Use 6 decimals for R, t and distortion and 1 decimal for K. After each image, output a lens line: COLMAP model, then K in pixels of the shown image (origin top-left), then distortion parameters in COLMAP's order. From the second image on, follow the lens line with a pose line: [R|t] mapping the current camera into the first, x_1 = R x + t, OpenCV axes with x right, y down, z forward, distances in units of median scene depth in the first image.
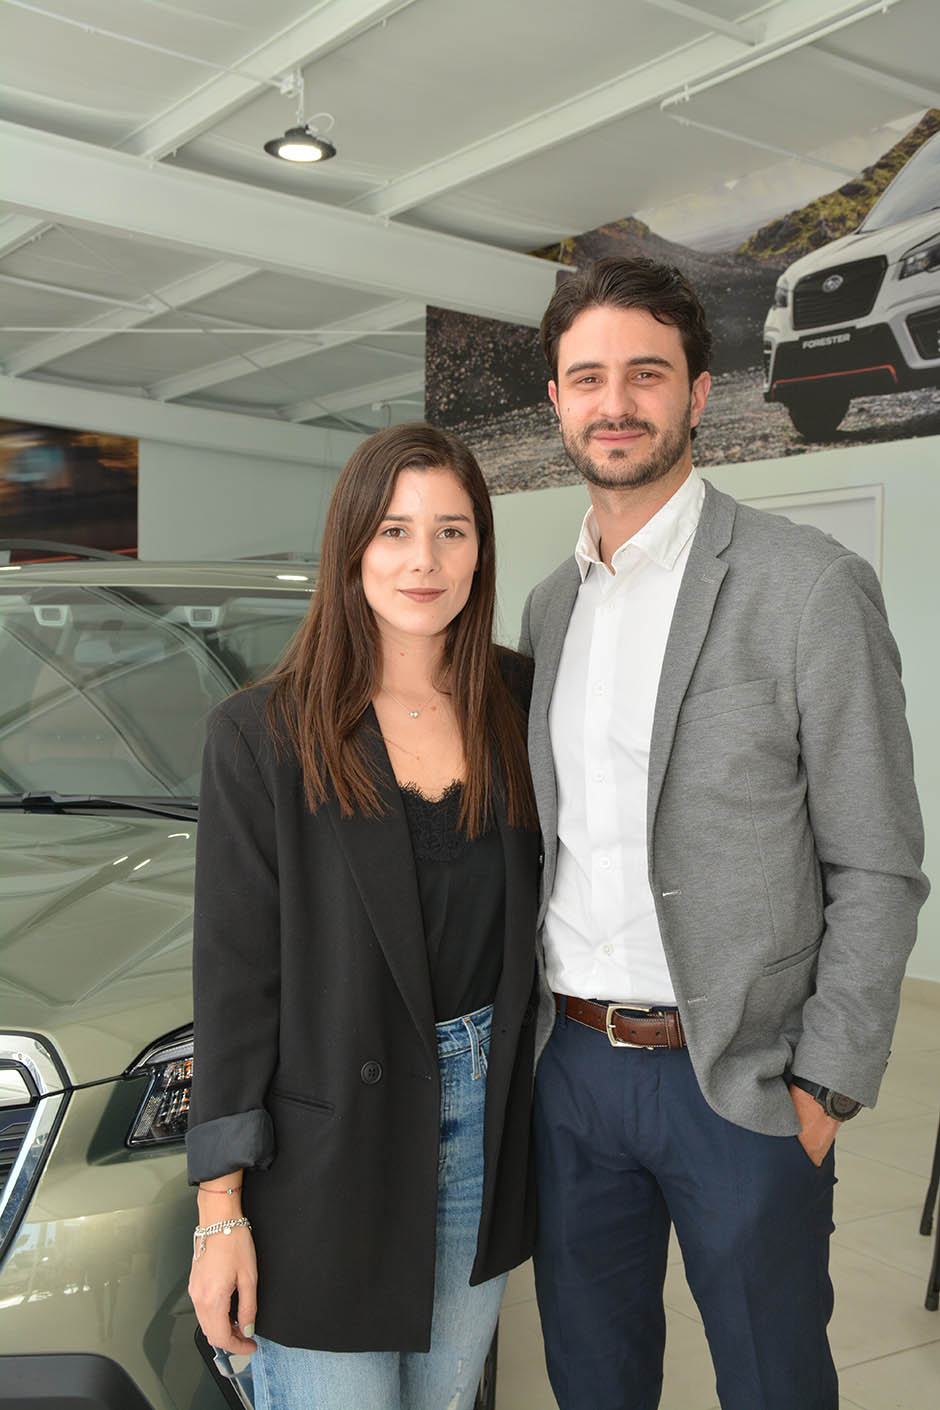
lens RADIAL K [[1581.8, 0, 470.0], [0, 1581.8, 705.0], [0, 0, 1]] dist [0.000488, 0.278322]
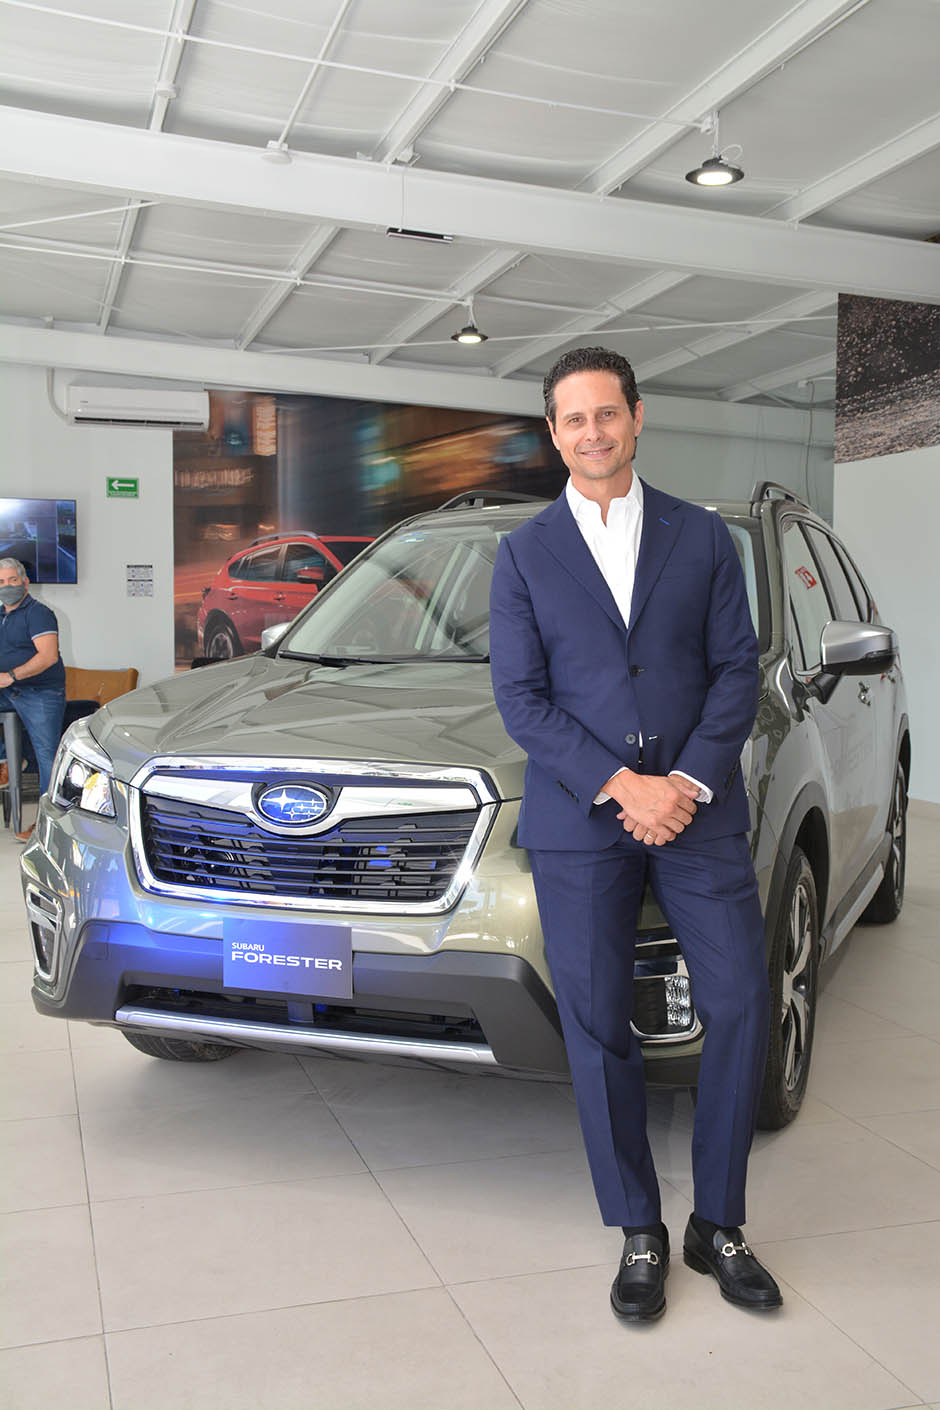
lens RADIAL K [[1469.5, 0, 470.0], [0, 1469.5, 705.0], [0, 0, 1]] dist [0.017317, 0.044613]
pose [[0.952457, 0.008162, -0.304564, 0.049239], [-0.002729, 0.999830, 0.018262, 0.032728], [0.304662, -0.016563, 0.952317, -0.122598]]
